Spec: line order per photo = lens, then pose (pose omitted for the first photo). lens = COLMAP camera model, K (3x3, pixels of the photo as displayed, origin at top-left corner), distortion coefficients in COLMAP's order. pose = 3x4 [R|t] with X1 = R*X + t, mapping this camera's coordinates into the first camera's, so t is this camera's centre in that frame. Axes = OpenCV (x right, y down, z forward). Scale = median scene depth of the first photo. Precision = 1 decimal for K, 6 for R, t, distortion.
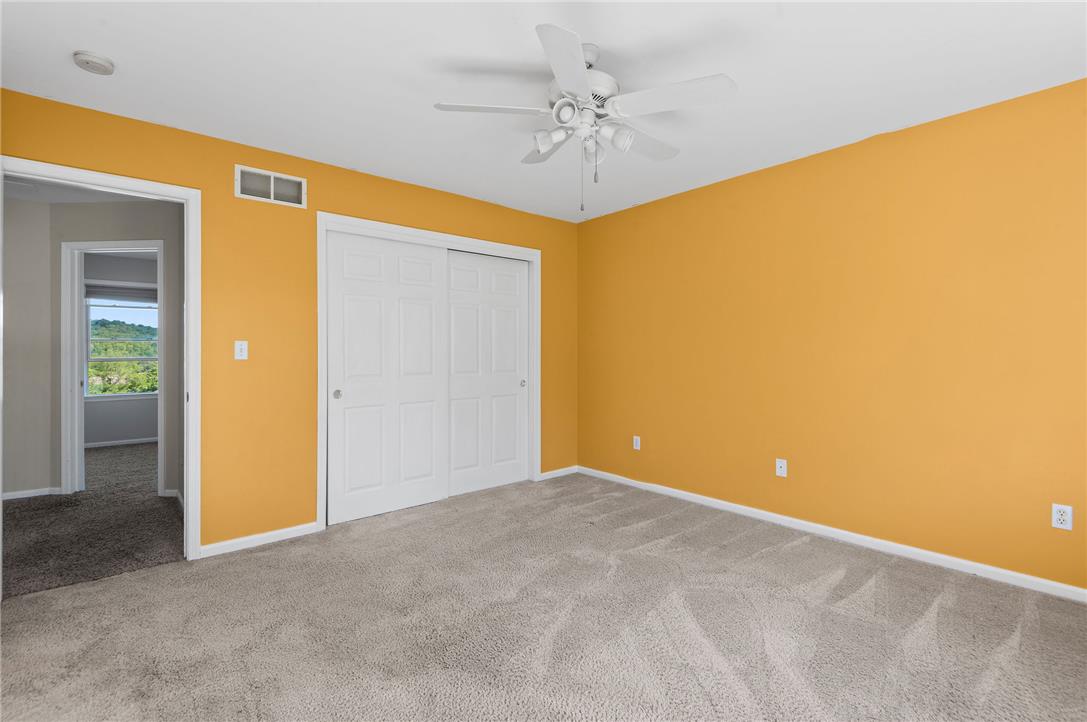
lens RADIAL K [[510.4, 0, 546.3], [0, 510.4, 353.8], [0, 0, 1]] dist [0.019932, -0.009310]
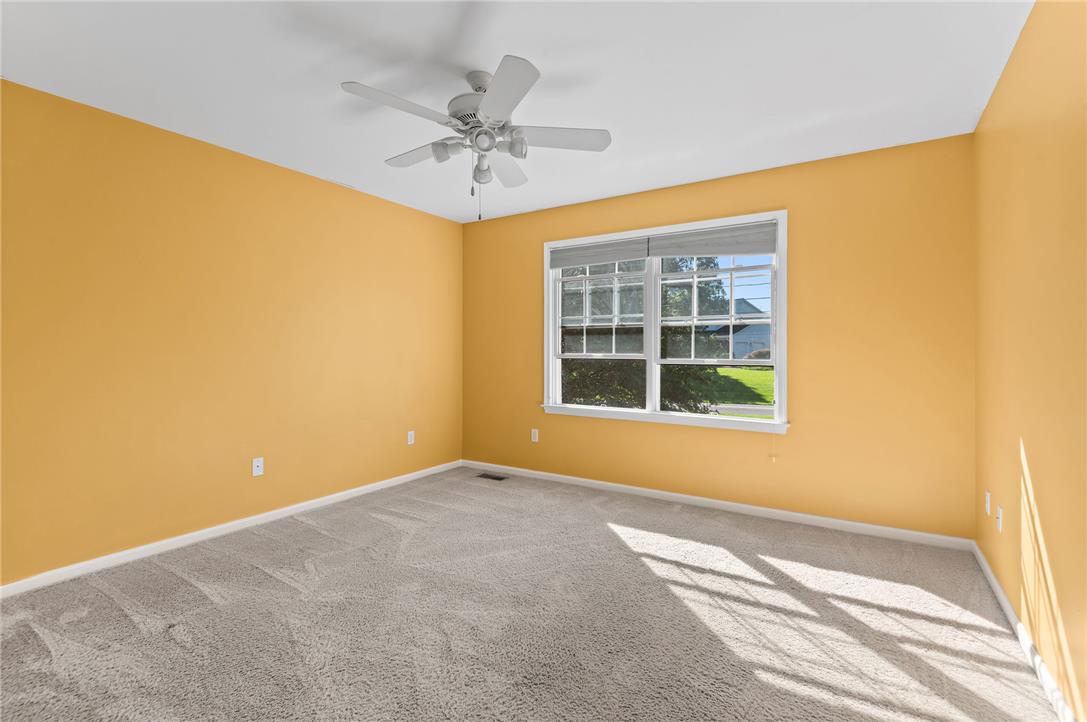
lens RADIAL K [[510.4, 0, 546.8], [0, 510.4, 358.6], [0, 0, 1]] dist [0.019932, -0.009310]
pose [[-0.298781, -0.016165, 0.954185, -0.699531], [0.003724, 0.999829, 0.018105, -0.000766], [-0.954314, 0.008963, -0.298670, 0.830557]]
